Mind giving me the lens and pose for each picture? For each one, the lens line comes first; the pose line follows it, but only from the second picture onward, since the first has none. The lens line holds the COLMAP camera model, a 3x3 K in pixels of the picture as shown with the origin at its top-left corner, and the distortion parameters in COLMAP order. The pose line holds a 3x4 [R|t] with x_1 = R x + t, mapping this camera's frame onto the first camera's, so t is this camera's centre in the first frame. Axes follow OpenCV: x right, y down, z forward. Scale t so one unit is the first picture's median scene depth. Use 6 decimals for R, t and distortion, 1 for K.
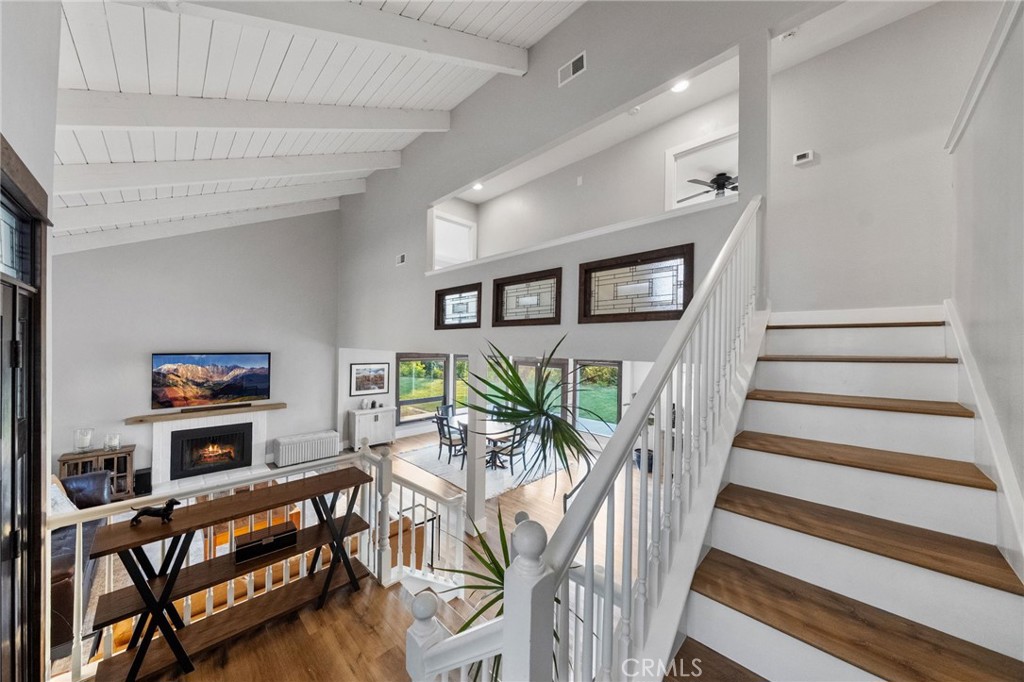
lens RADIAL K [[356.2, 0, 512.1], [0, 356.2, 339.6], [0, 0, 1]] dist [-0.010215, -0.000330]
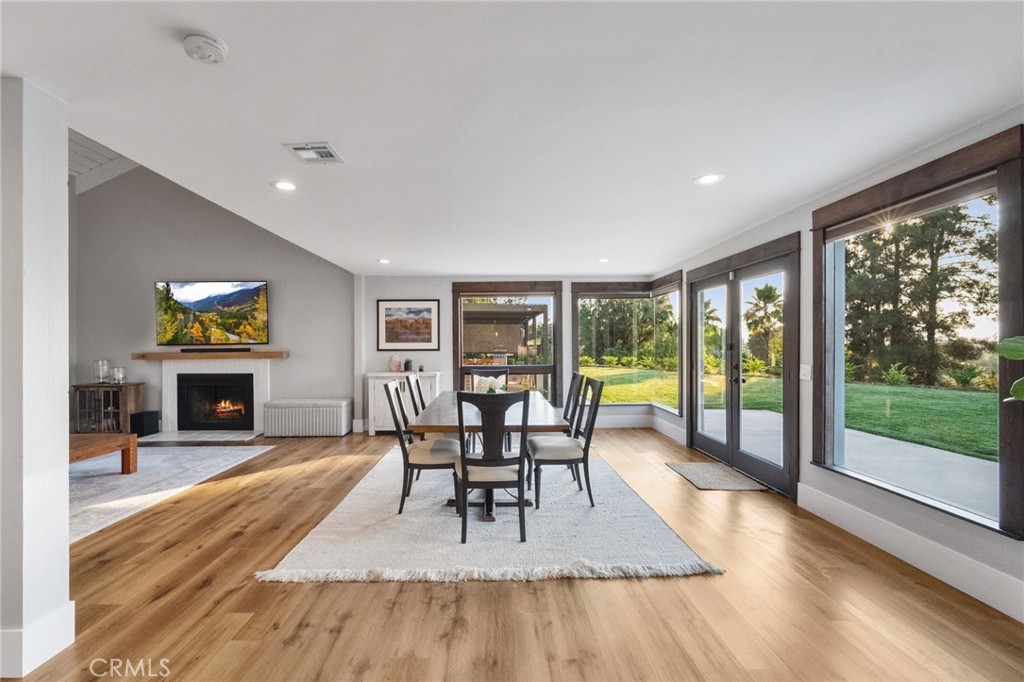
lens RADIAL K [[440.0, 0, 489.6], [0, 440.0, 345.4], [0, 0, 1]] dist [-0.005323, -0.000478]
pose [[0.710461, -0.015808, -0.703559, 0.259496], [0.019578, 0.999805, -0.002694, 0.166748], [0.703464, -0.011860, 0.710632, 0.617327]]
